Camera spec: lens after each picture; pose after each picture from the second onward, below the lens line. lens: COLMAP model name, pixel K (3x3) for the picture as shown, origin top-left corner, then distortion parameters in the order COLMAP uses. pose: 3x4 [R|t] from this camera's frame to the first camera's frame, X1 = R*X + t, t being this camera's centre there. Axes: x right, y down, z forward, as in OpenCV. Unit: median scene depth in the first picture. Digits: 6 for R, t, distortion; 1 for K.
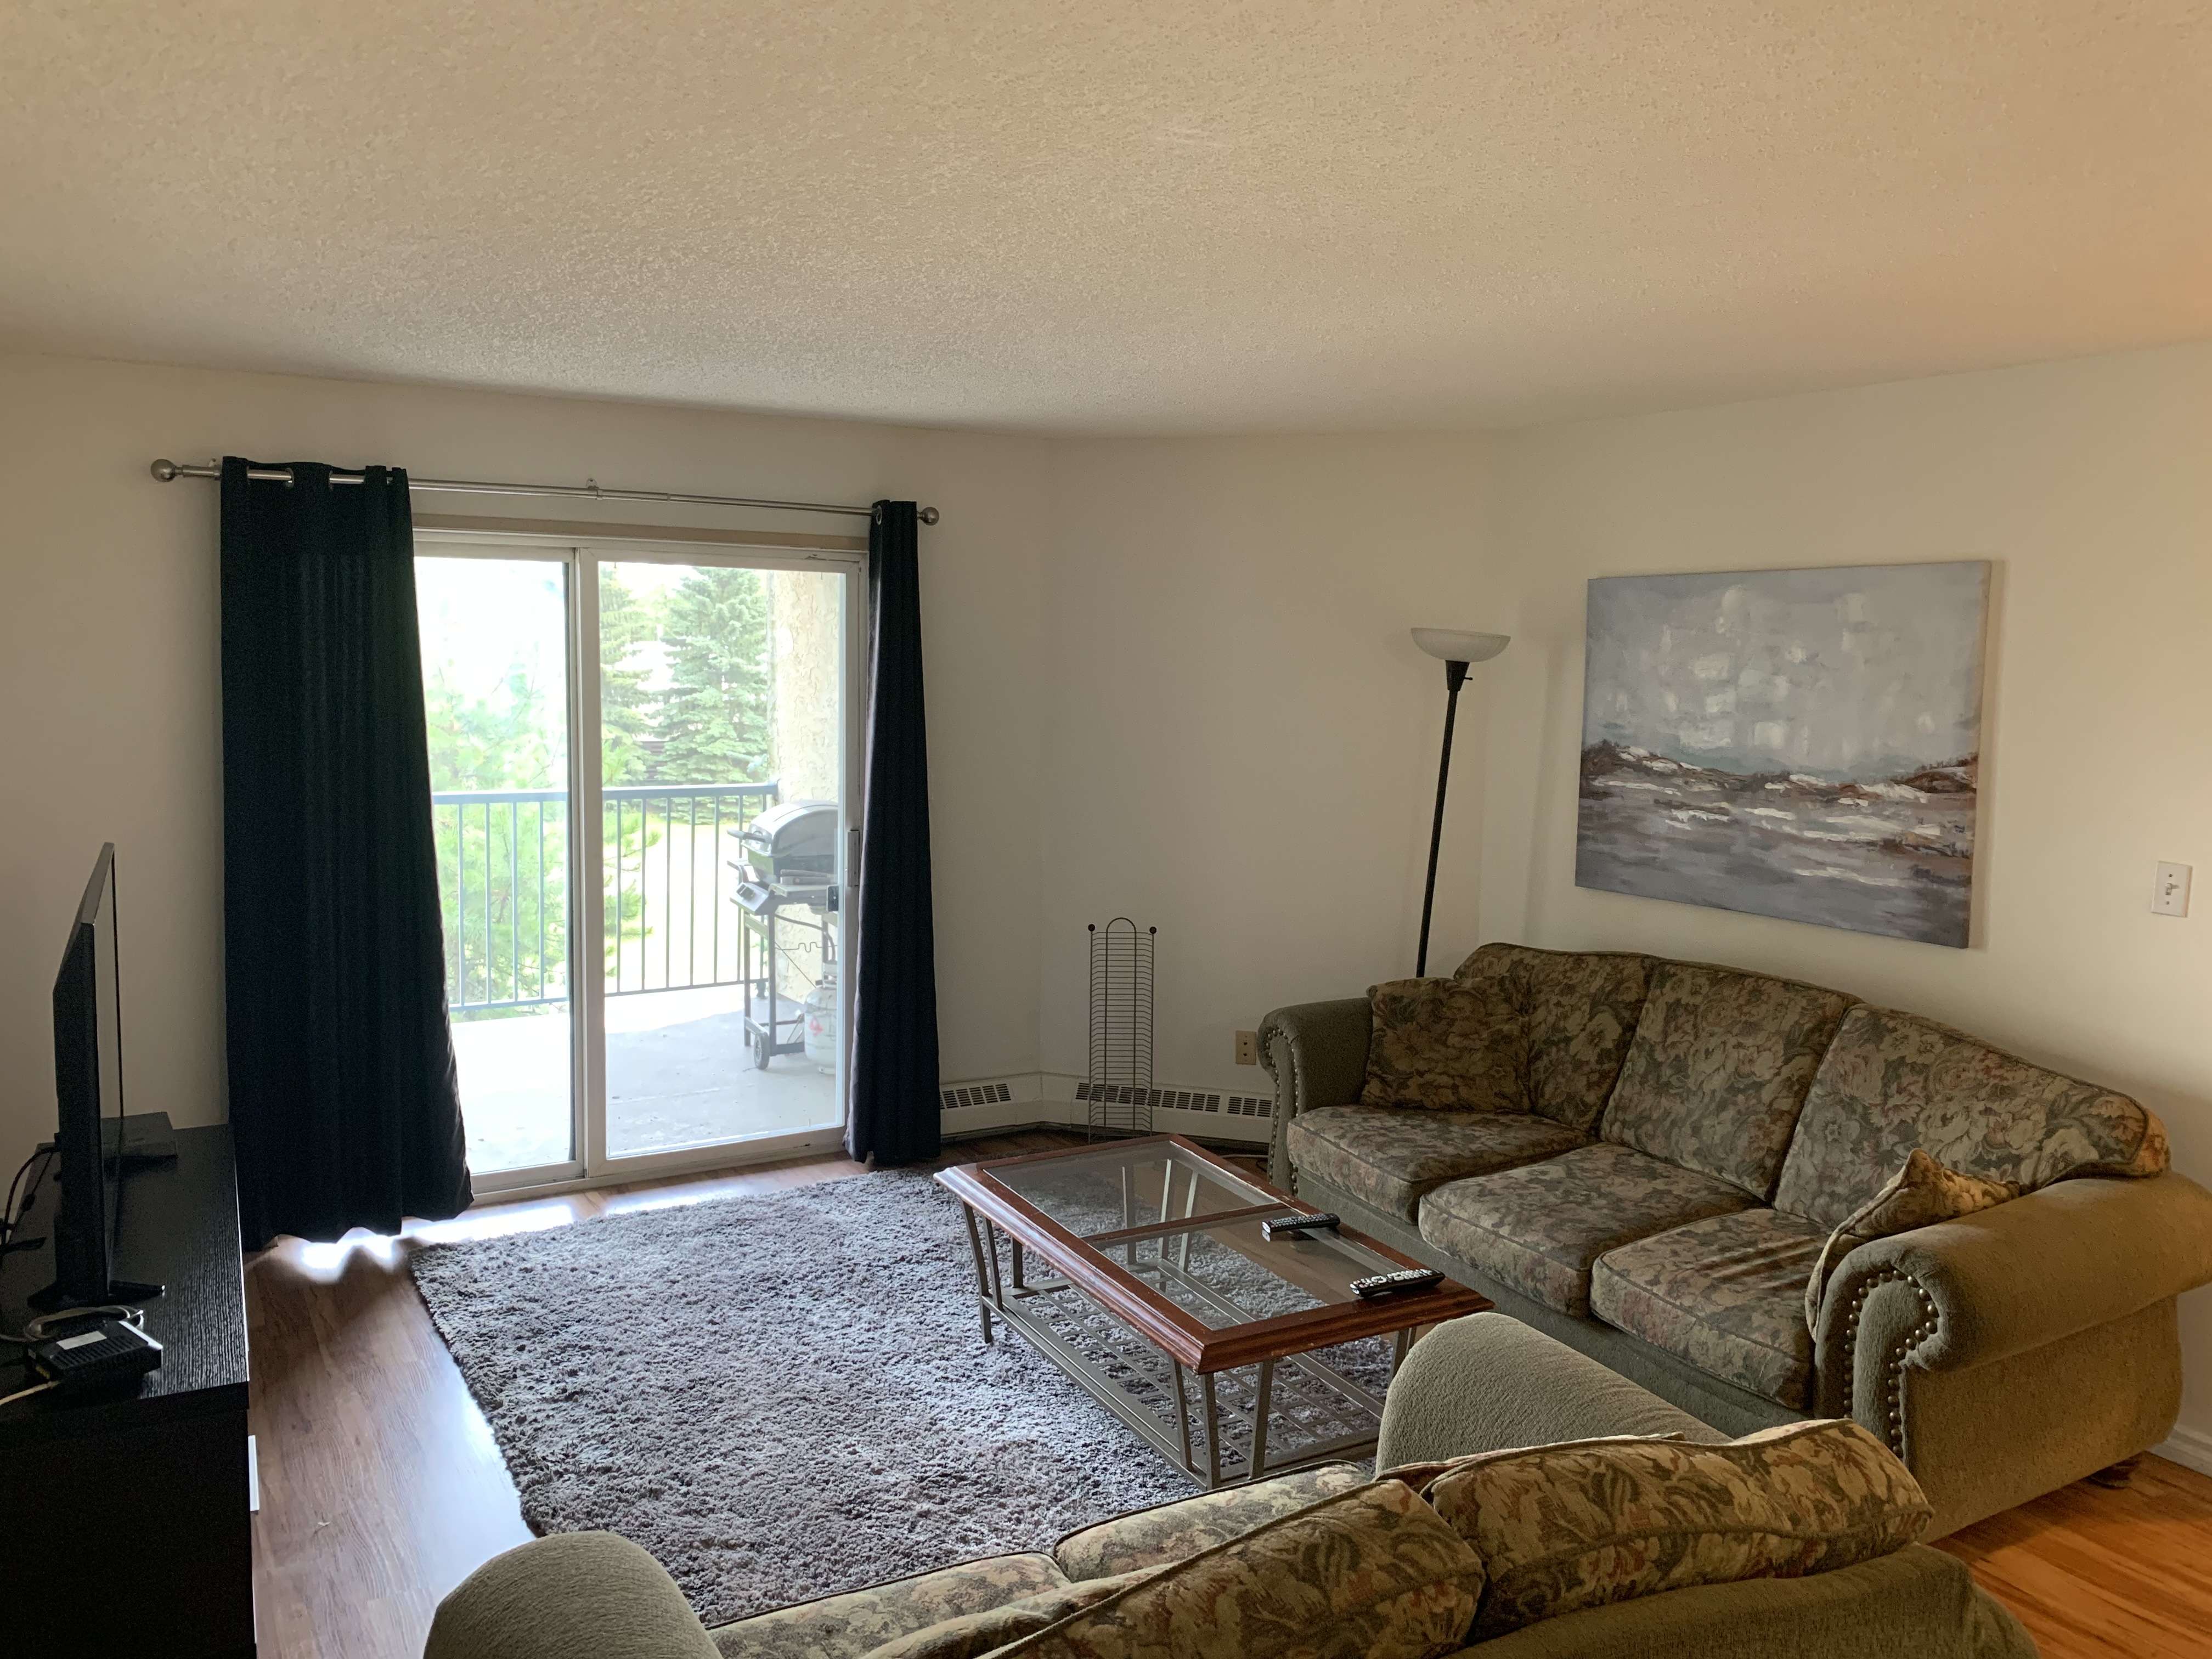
lens RADIAL K [[1681.8, 0, 1106.0], [0, 1681.8, 829.5], [0, 0, 1]] dist [0.004983, -0.017295]
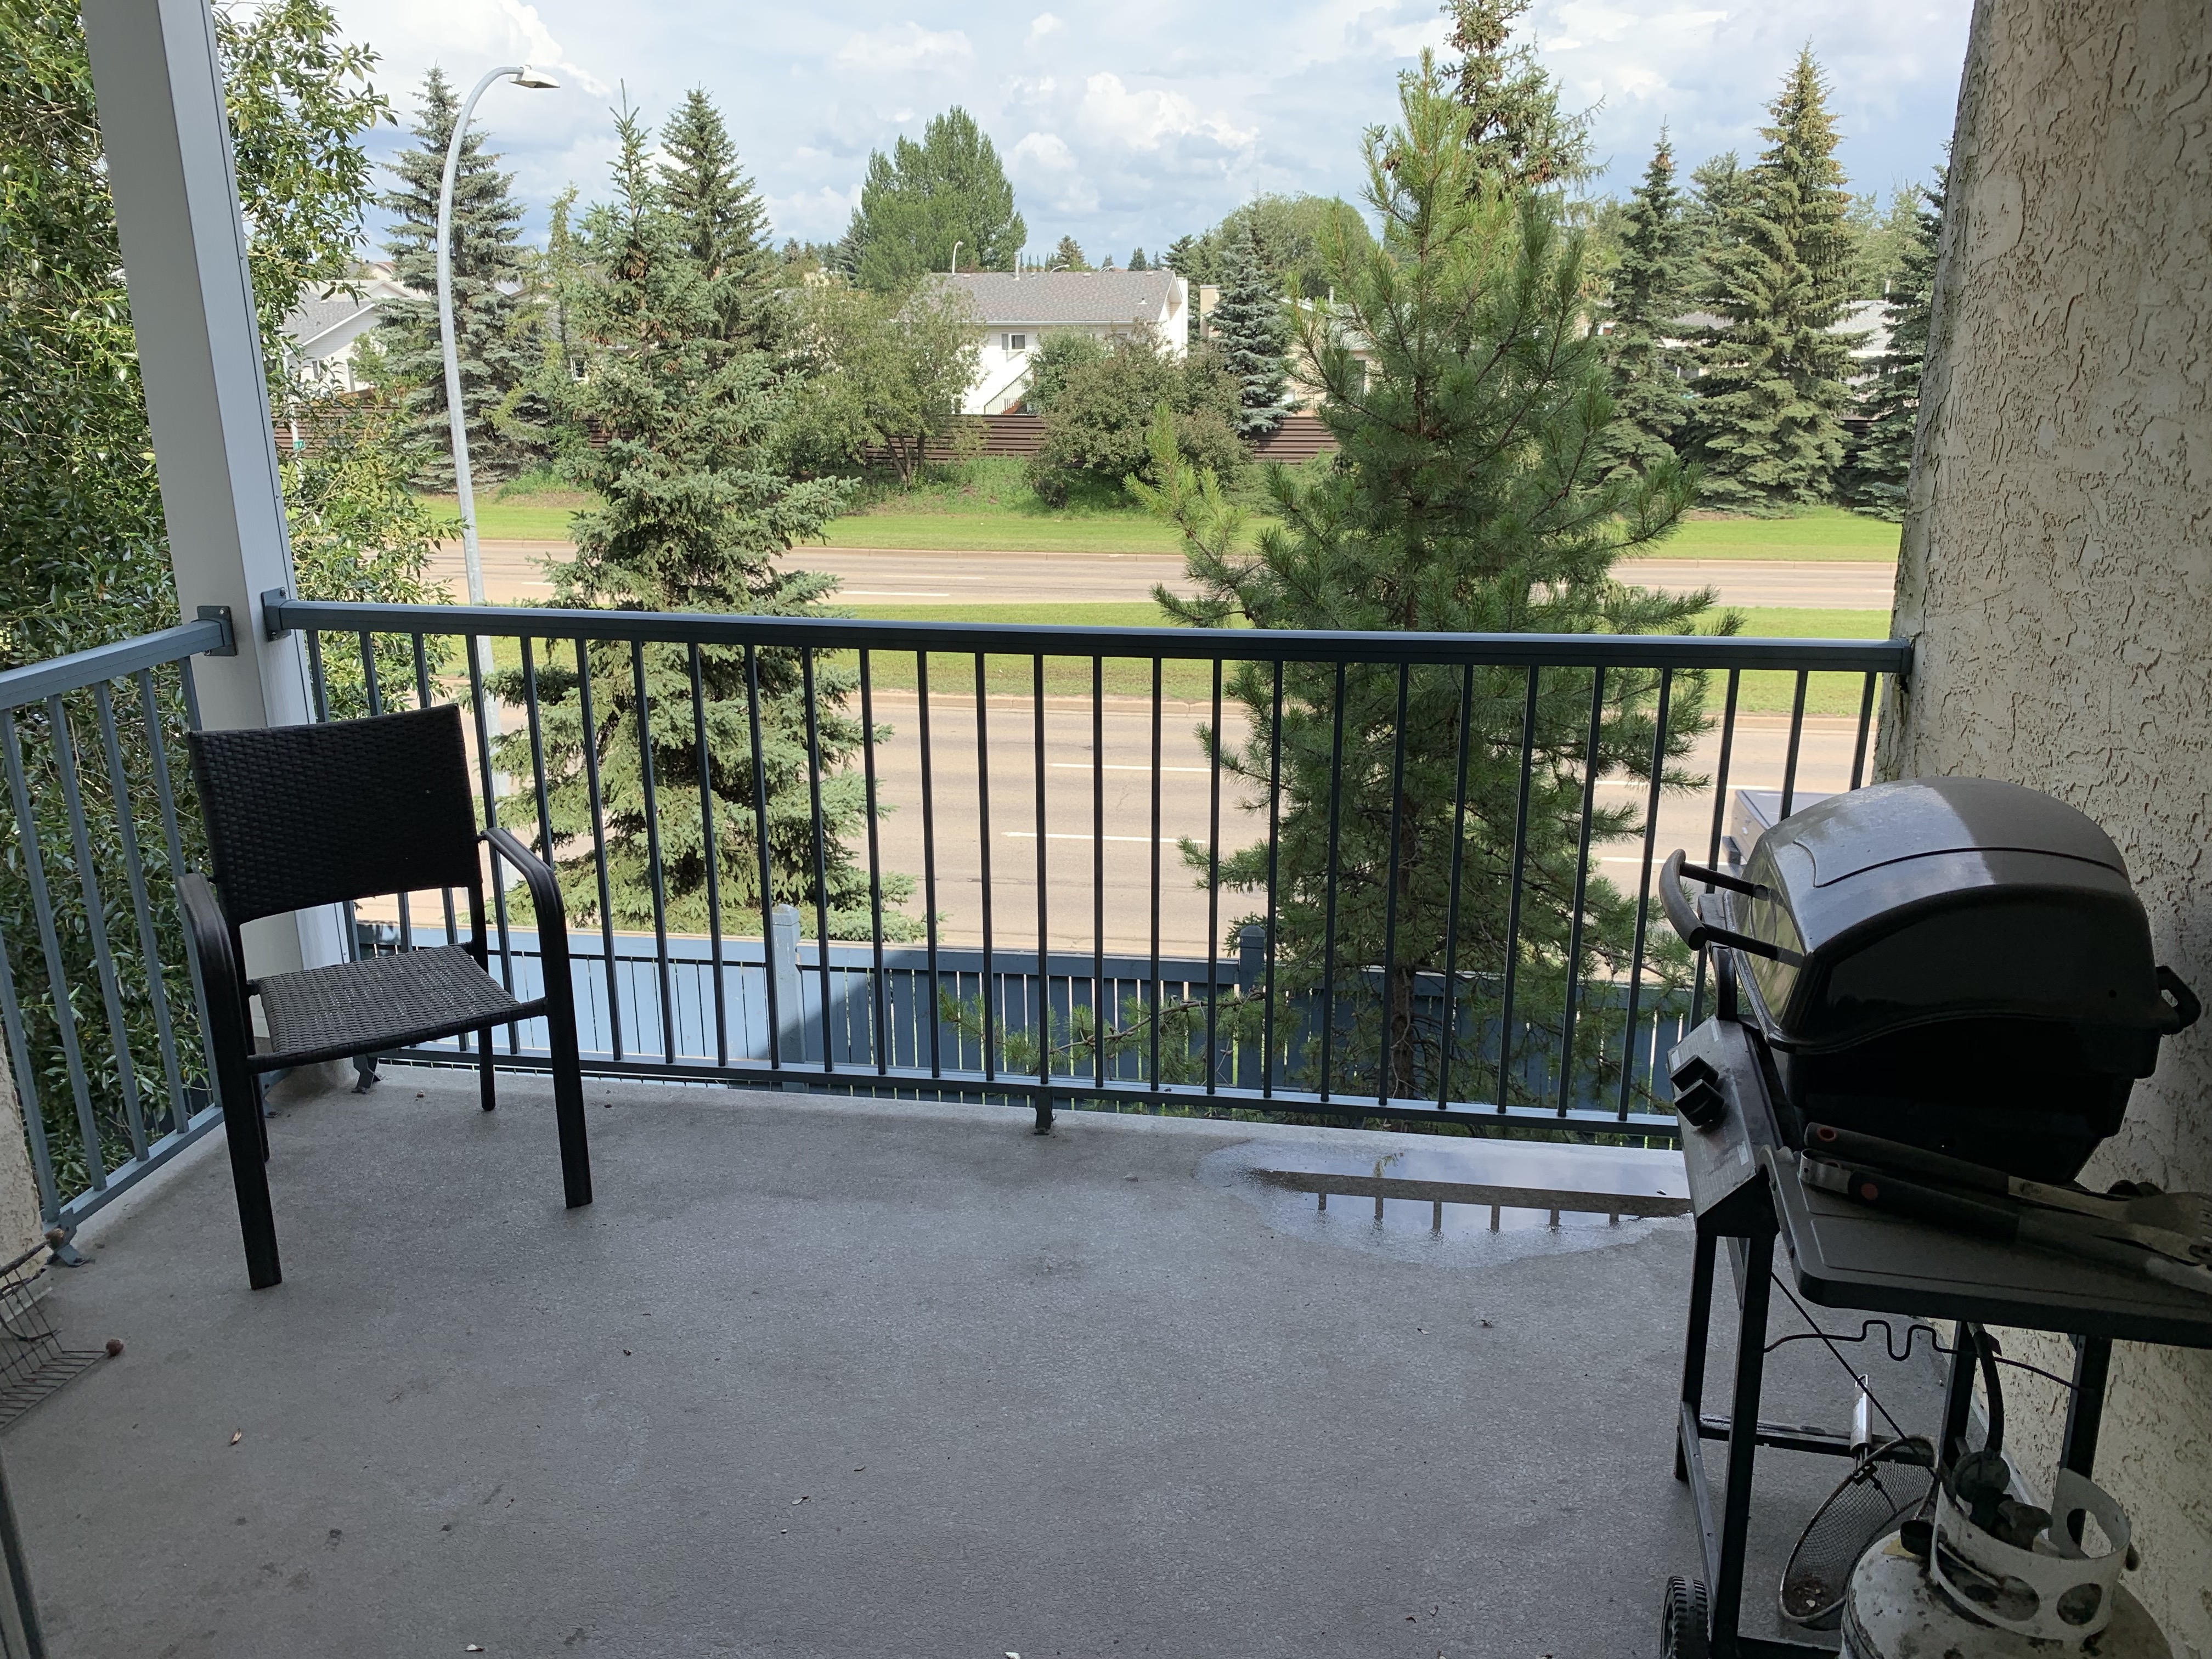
lens RADIAL K [[1681.8, 0, 1106.0], [0, 1681.8, 829.5], [0, 0, 1]] dist [0.004983, -0.017295]
pose [[0.777283, 0.165094, -0.607104, -0.107803], [-0.047215, 0.977543, 0.205379, -0.054482], [0.627377, -0.130973, 0.767623, 0.625689]]
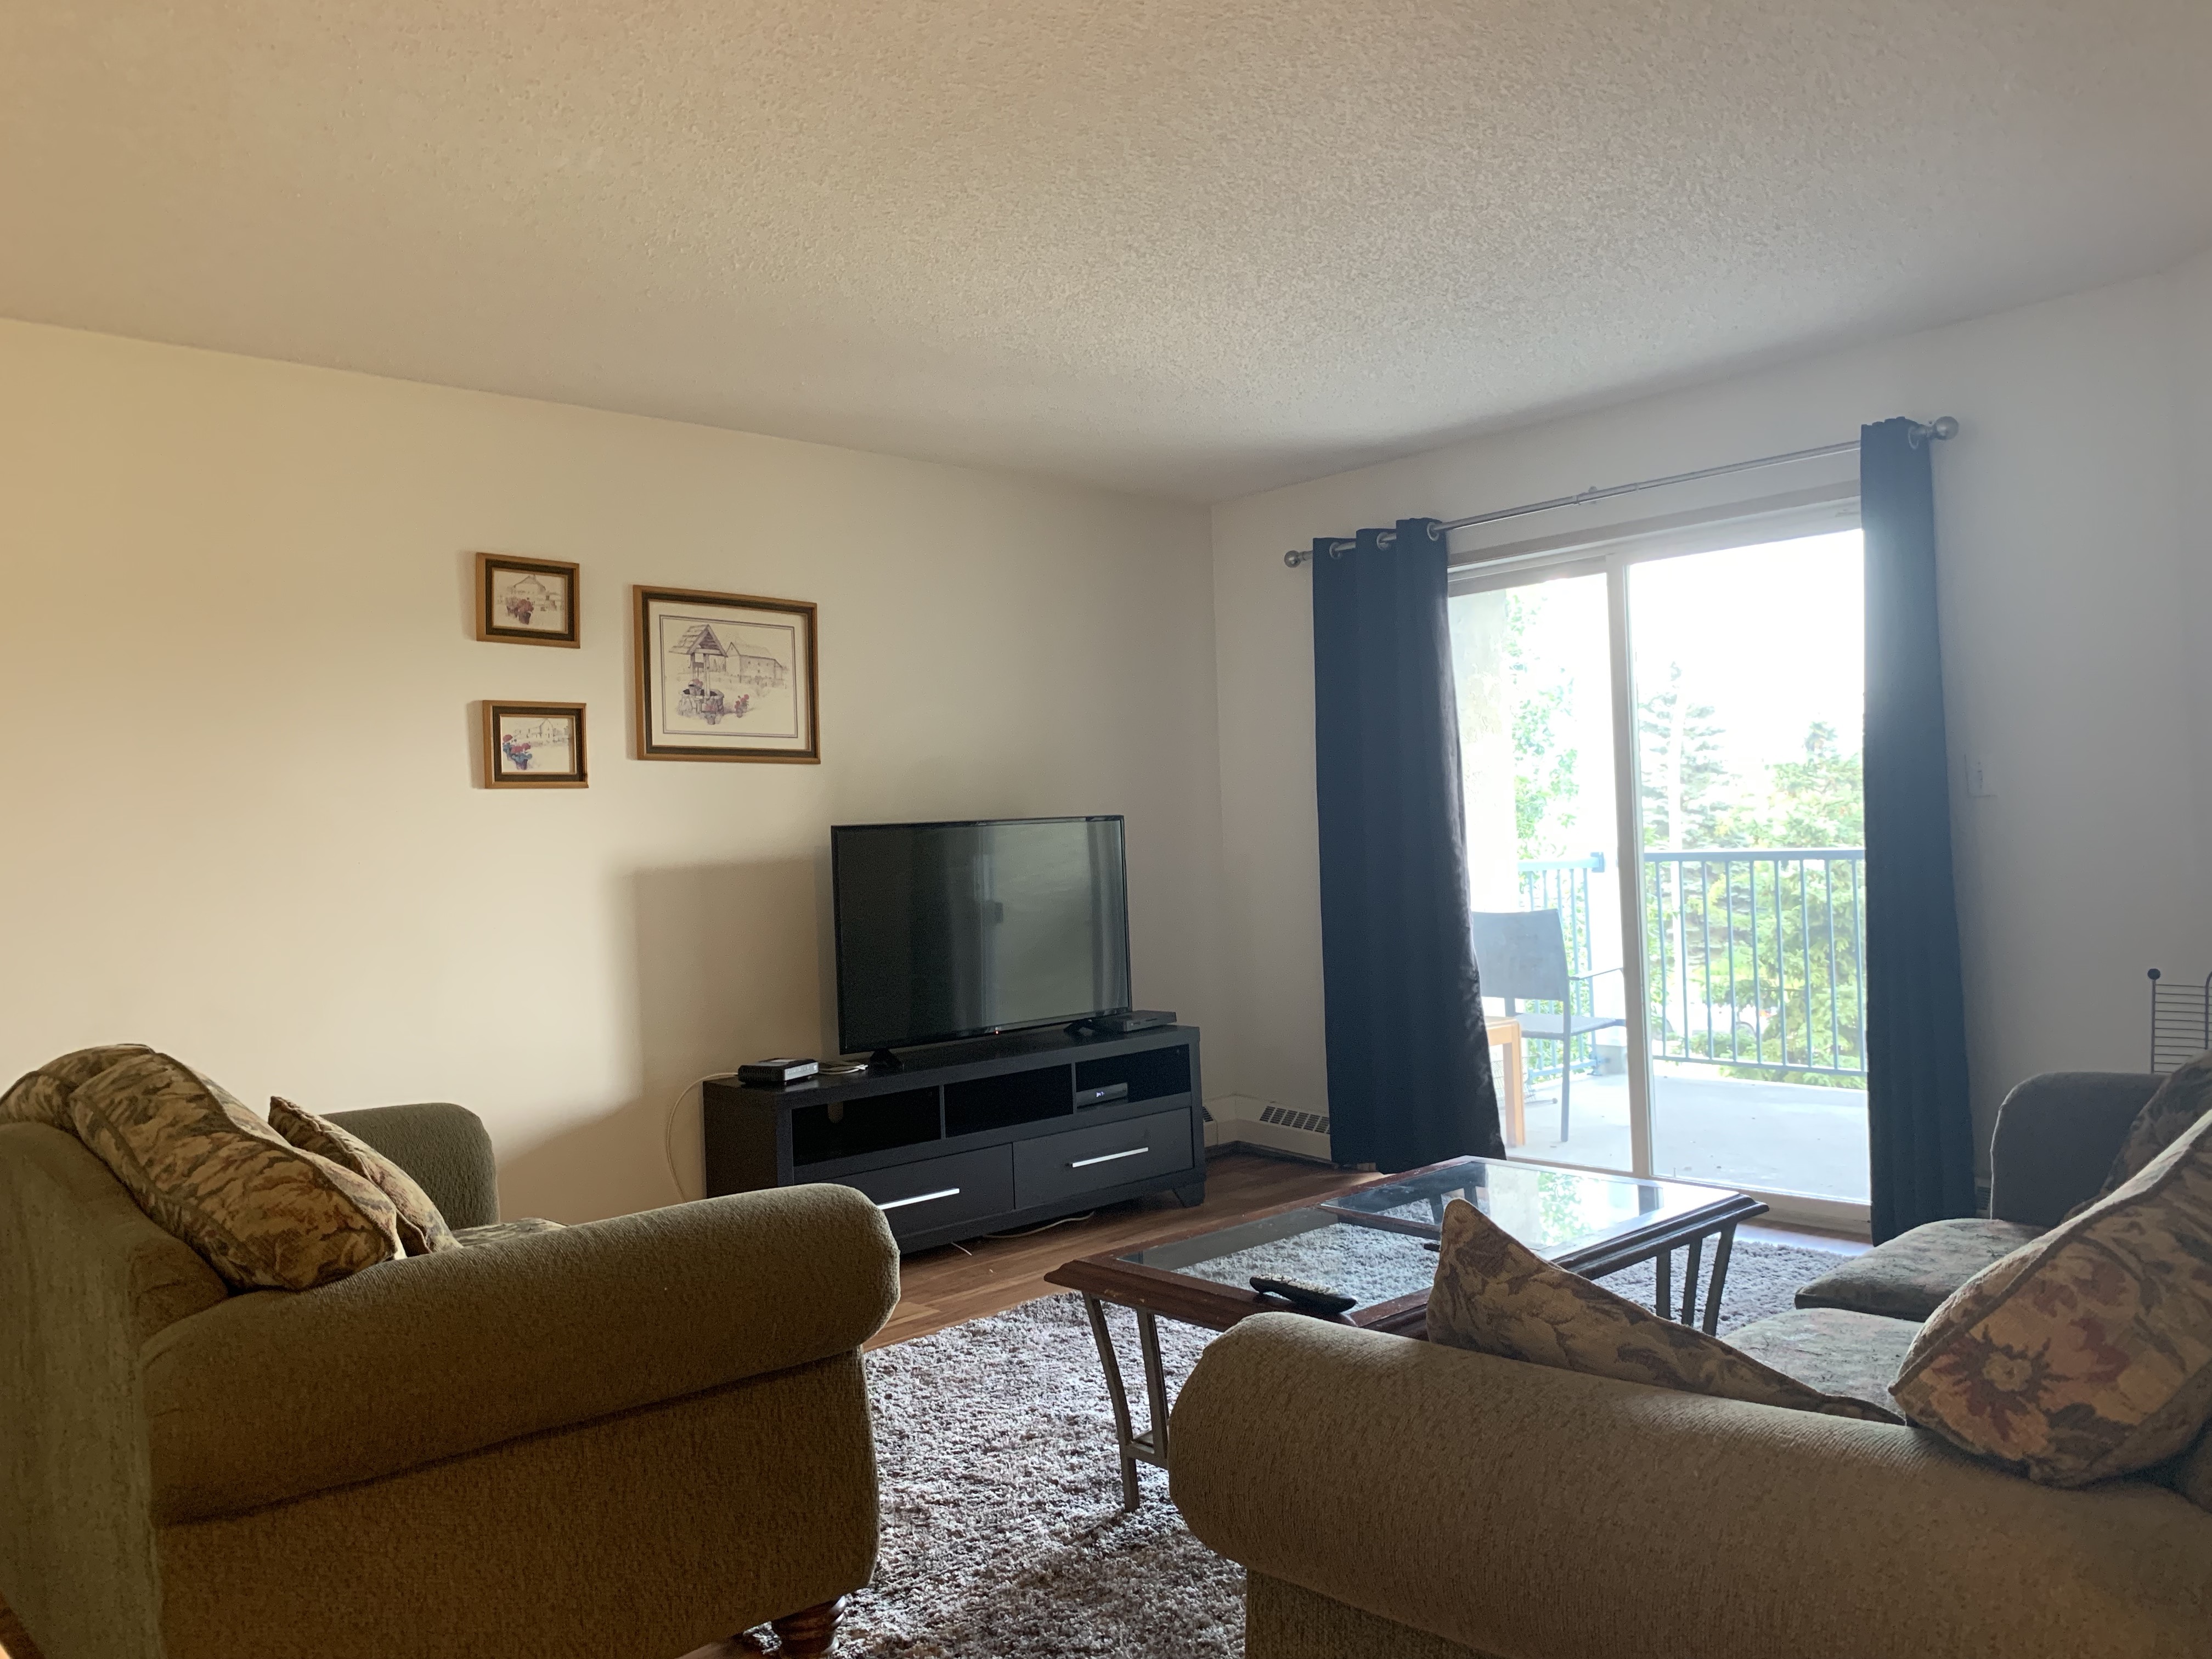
lens RADIAL K [[1681.8, 0, 1106.0], [0, 1681.8, 829.5], [0, 0, 1]] dist [0.004983, -0.017295]
pose [[0.211393, -0.038759, -0.976632, 0.398884], [-0.057682, 0.996977, -0.052051, 0.047748], [0.975698, 0.067338, 0.208518, 0.304589]]
